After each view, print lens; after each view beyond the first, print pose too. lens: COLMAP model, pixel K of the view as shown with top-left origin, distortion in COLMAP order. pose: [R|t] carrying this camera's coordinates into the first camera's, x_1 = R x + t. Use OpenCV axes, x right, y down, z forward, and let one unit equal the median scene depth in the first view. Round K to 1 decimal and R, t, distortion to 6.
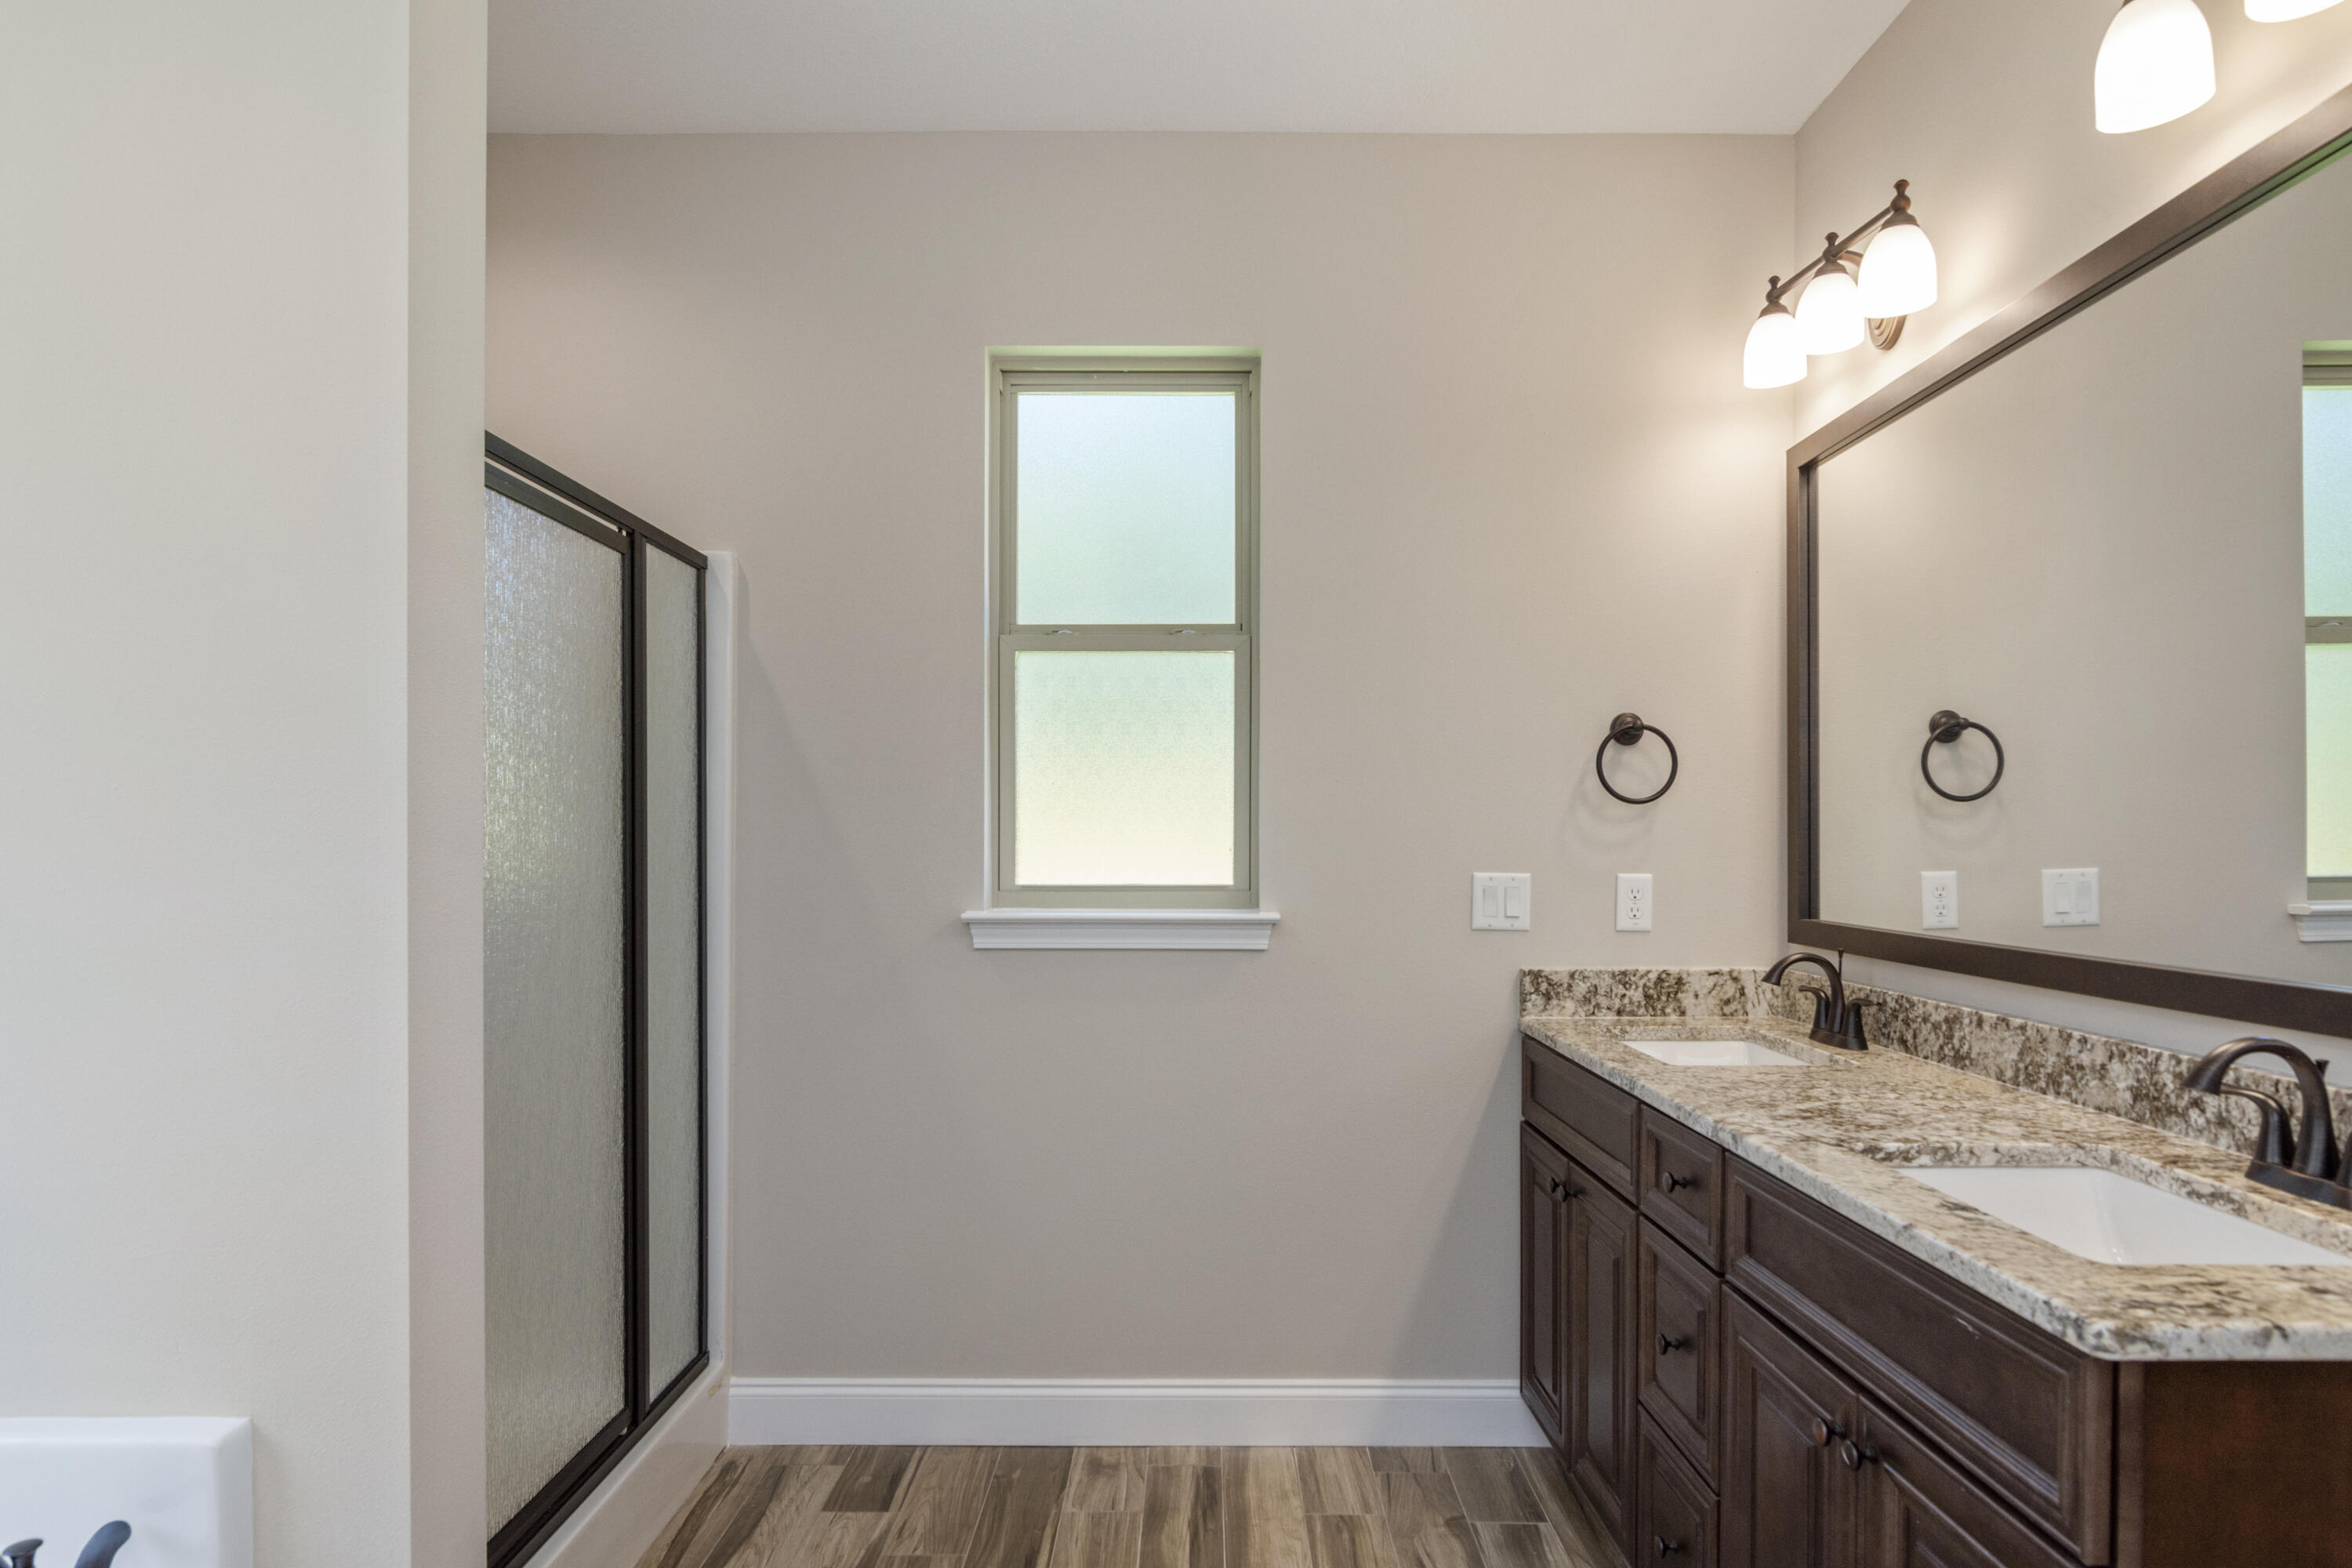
lens RADIAL K [[1325.6, 0, 1175.2], [0, 1325.6, 837.3], [0, 0, 1]] dist [-0.005355, -0.004167]
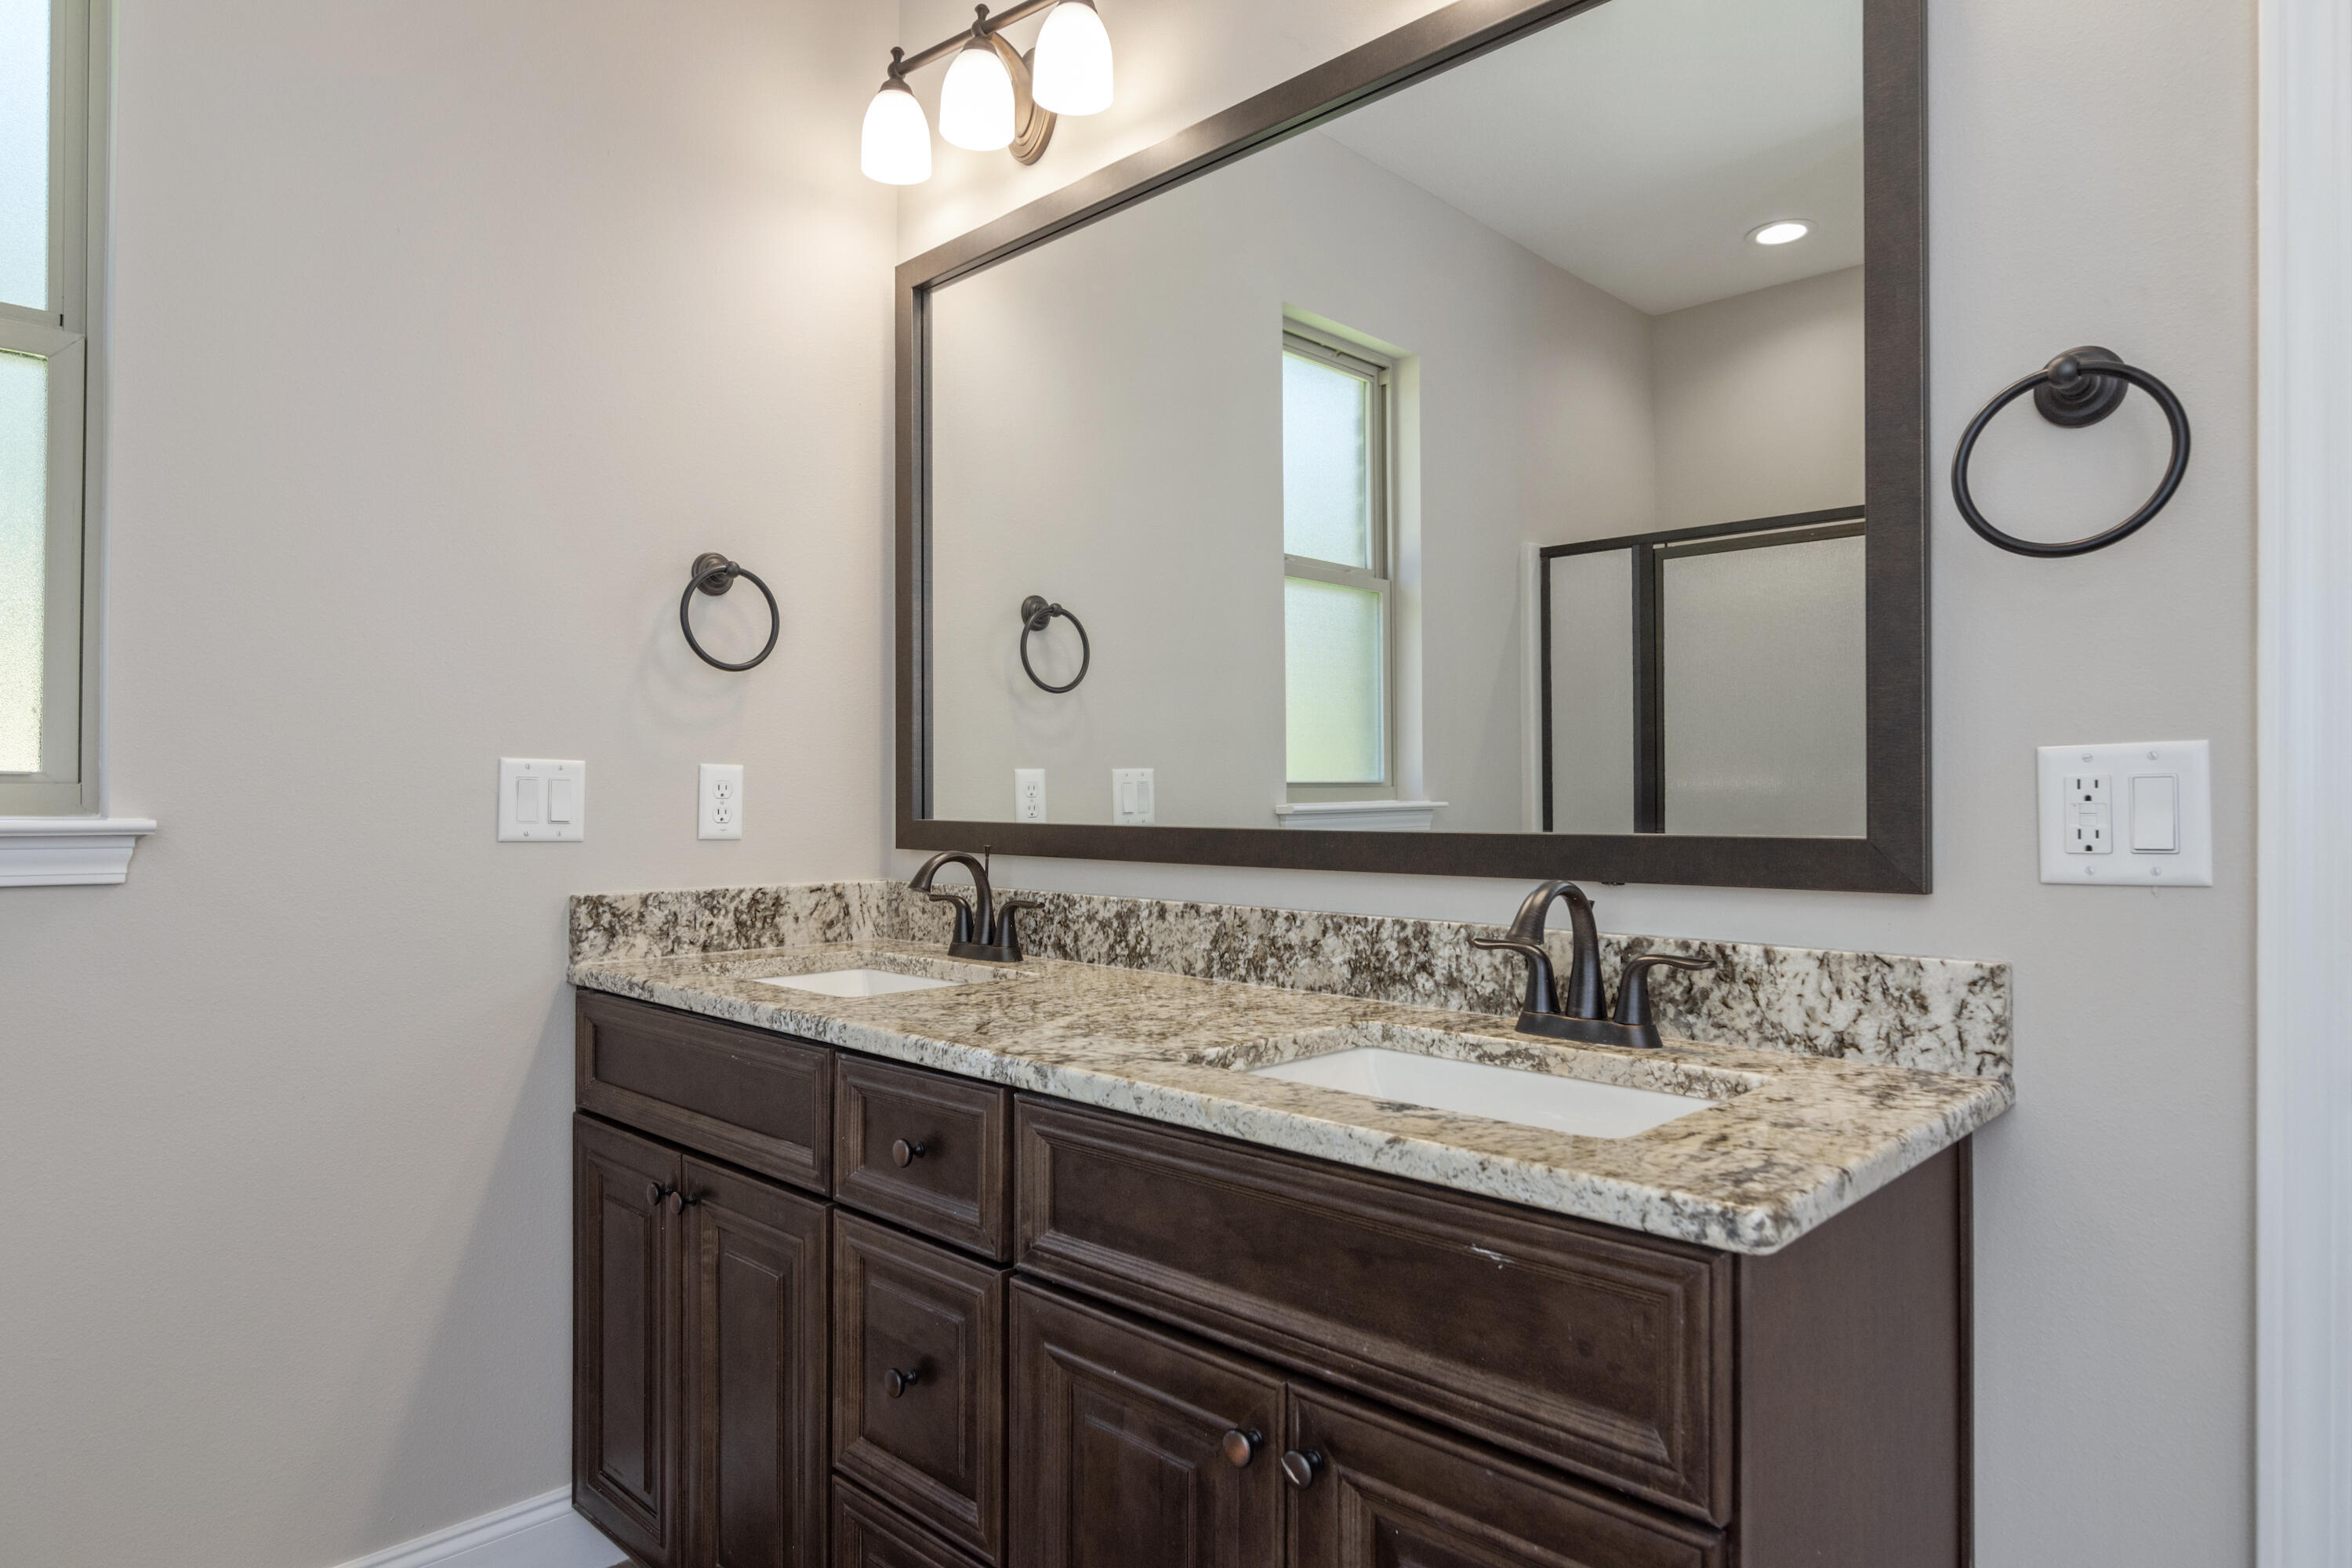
lens RADIAL K [[1374.9, 0, 1172.9], [0, 1374.9, 790.8], [0, 0, 1]] dist [-0.010153, 0.004585]
pose [[0.690737, 0.009342, 0.723046, -0.053377], [-0.002113, 0.999938, -0.010902, 0.060162], [-0.723103, 0.006002, 0.690714, 0.313922]]
